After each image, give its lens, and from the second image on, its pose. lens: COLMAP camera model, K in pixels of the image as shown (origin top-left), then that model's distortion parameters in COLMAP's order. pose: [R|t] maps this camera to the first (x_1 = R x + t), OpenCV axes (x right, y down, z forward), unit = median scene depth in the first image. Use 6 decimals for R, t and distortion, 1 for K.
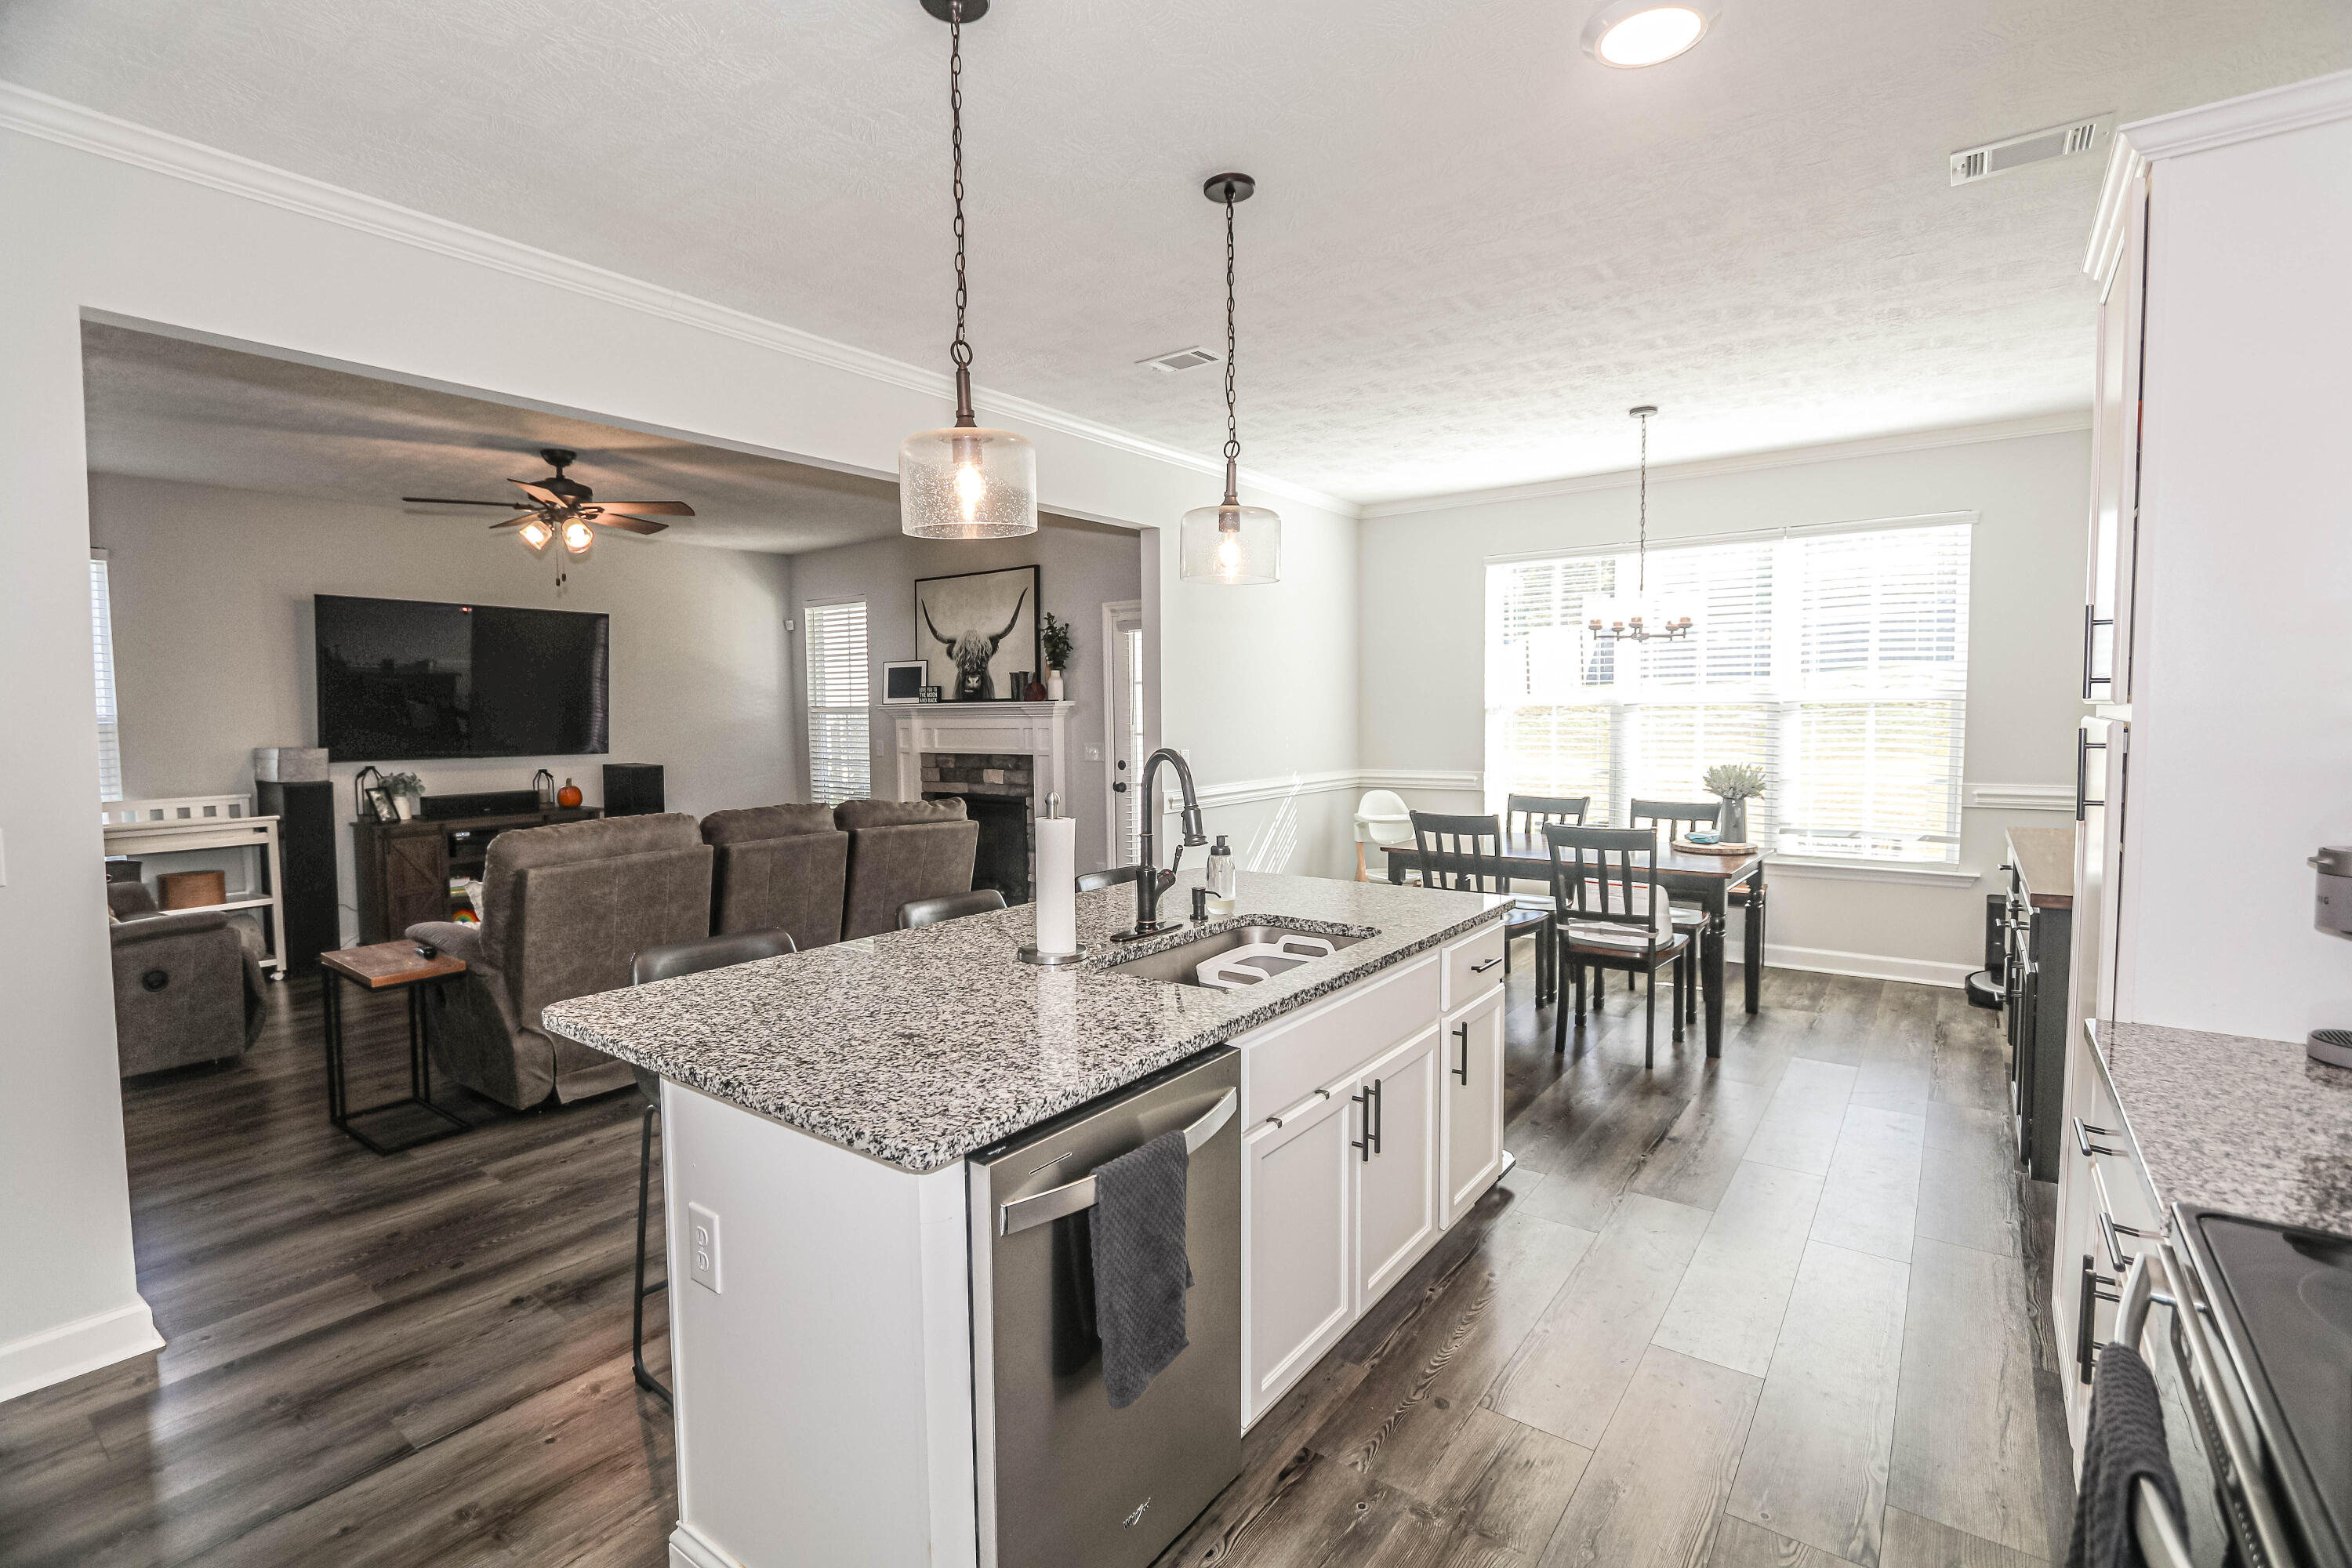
lens RADIAL K [[1070.0, 0, 1176.0], [0, 1070.0, 784.0], [0, 0, 1]] dist [-0.016734, 0.000147]
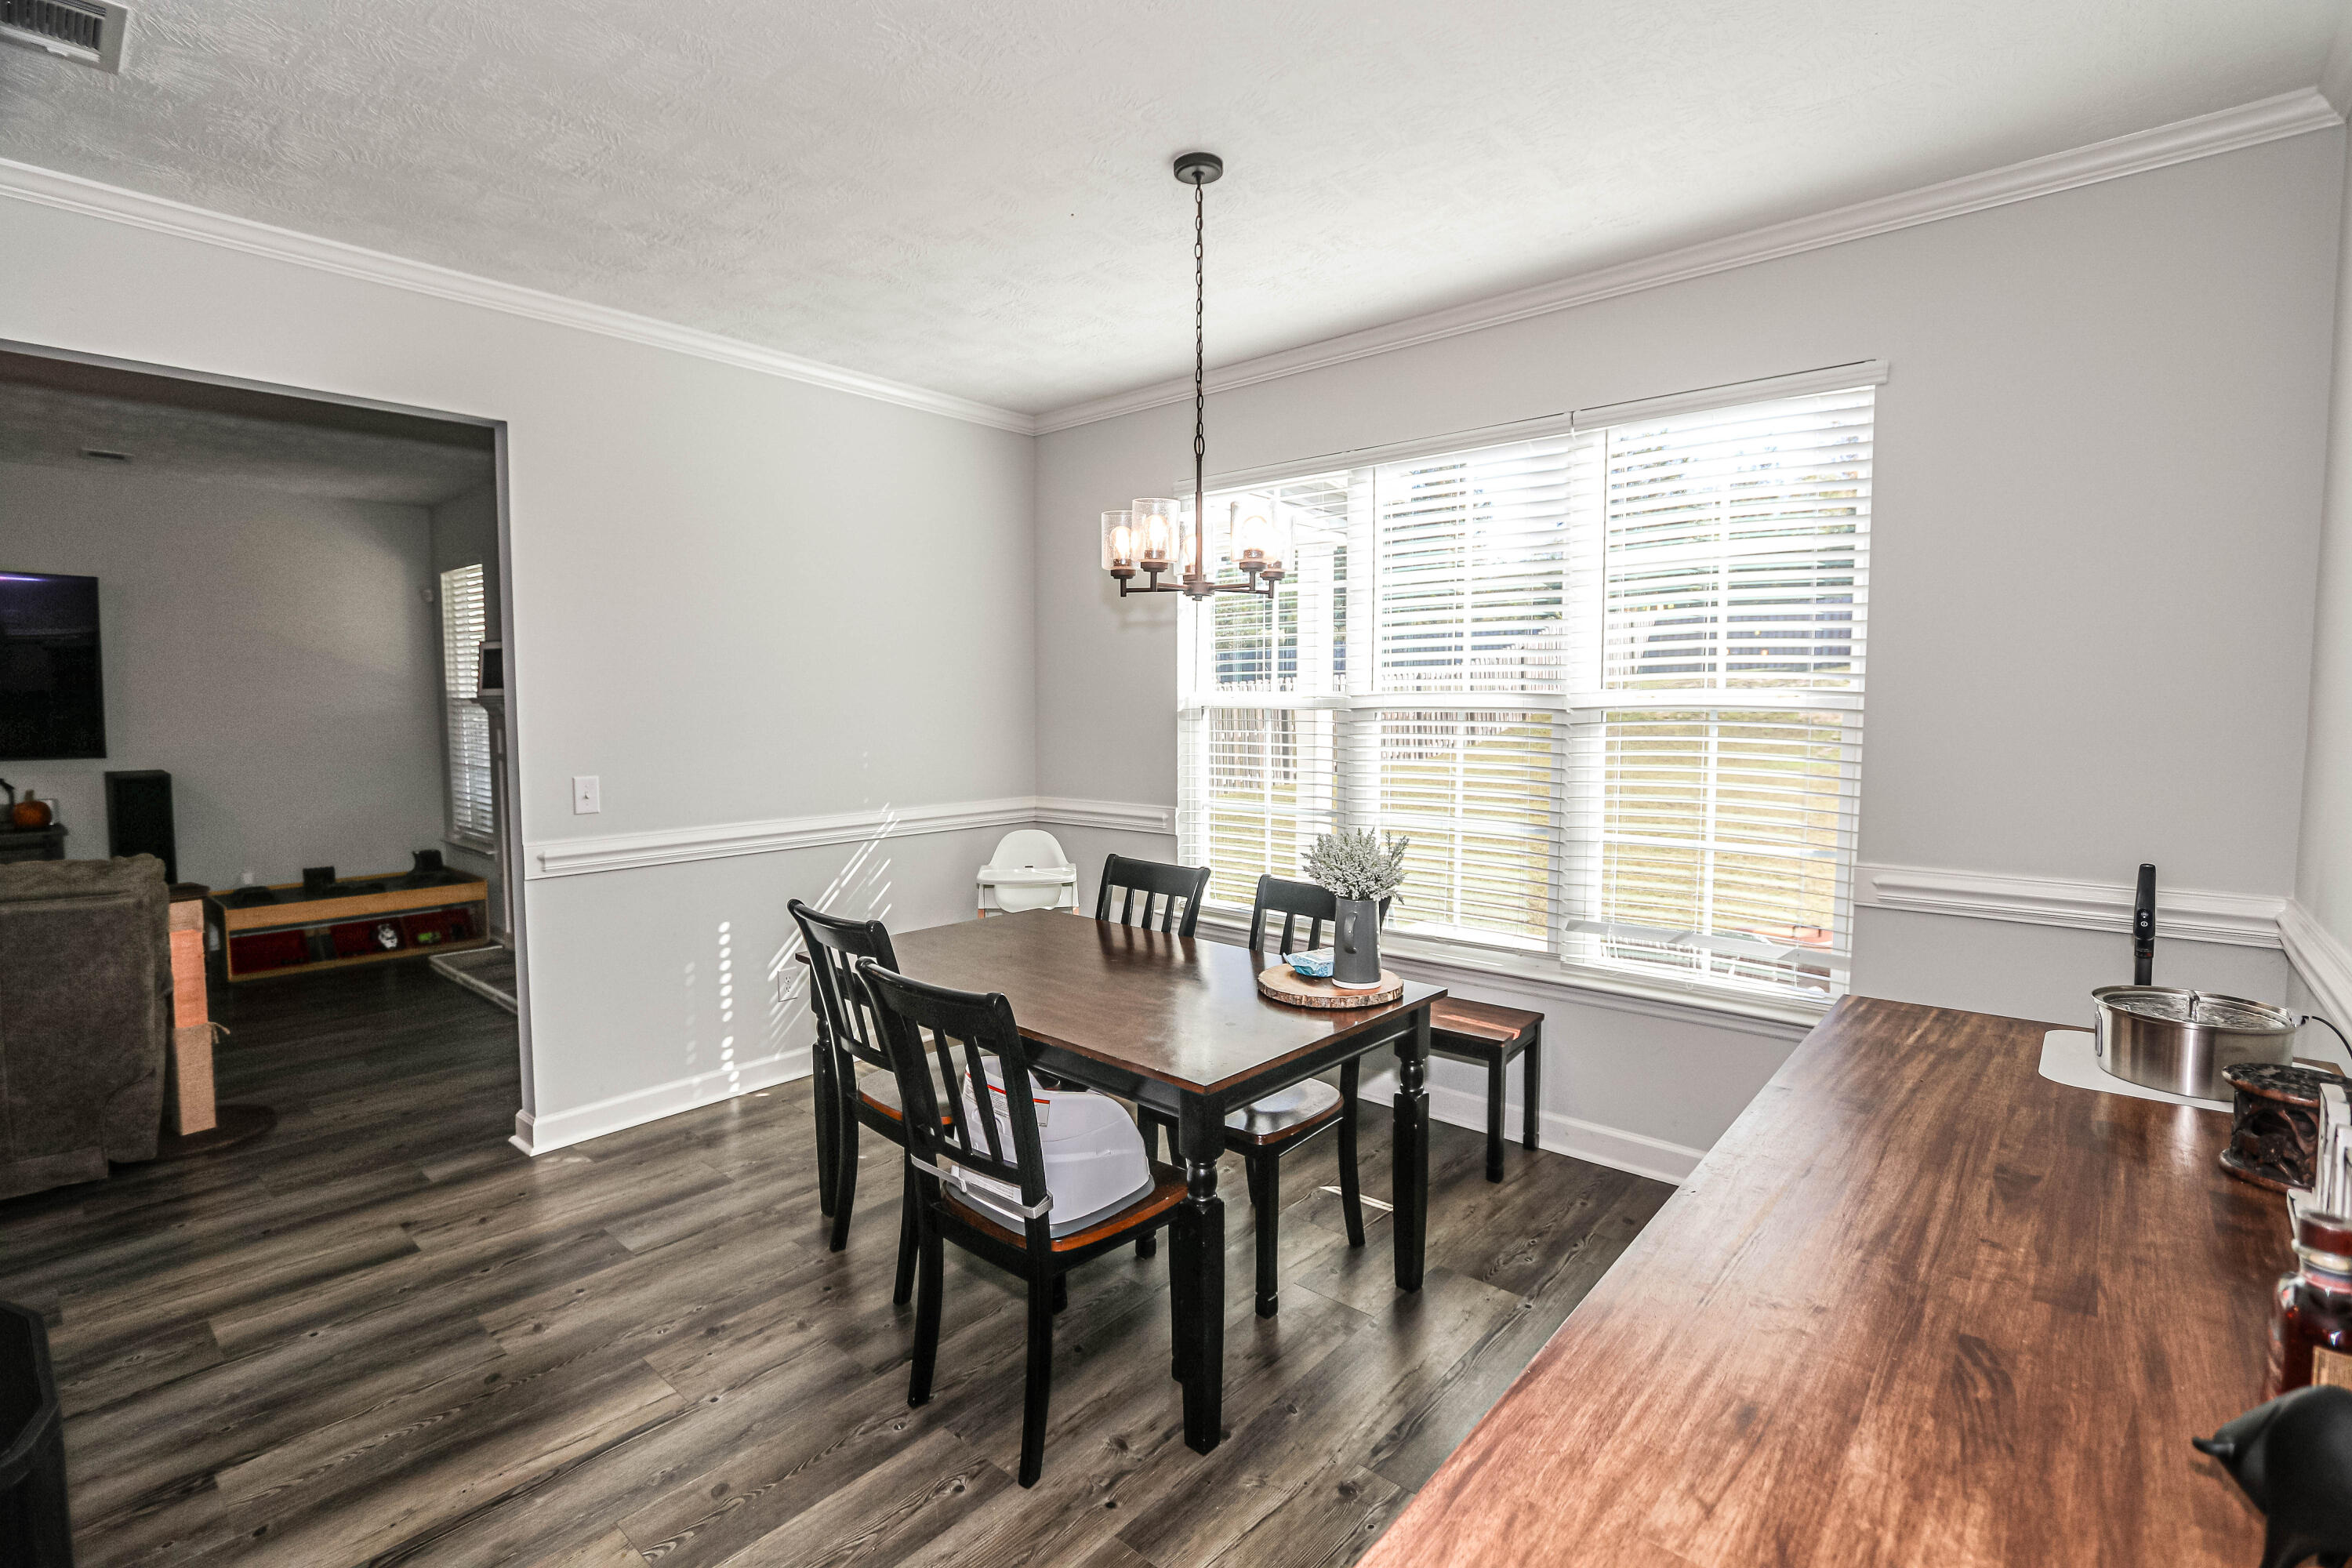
lens RADIAL K [[1070.0, 0, 1176.0], [0, 1070.0, 784.0], [0, 0, 1]] dist [-0.016734, 0.000147]
pose [[0.998763, 0.010786, -0.048533, 0.320244], [-0.009860, 0.999765, 0.019286, -0.037697], [0.048730, -0.018784, 0.998635, 0.334431]]
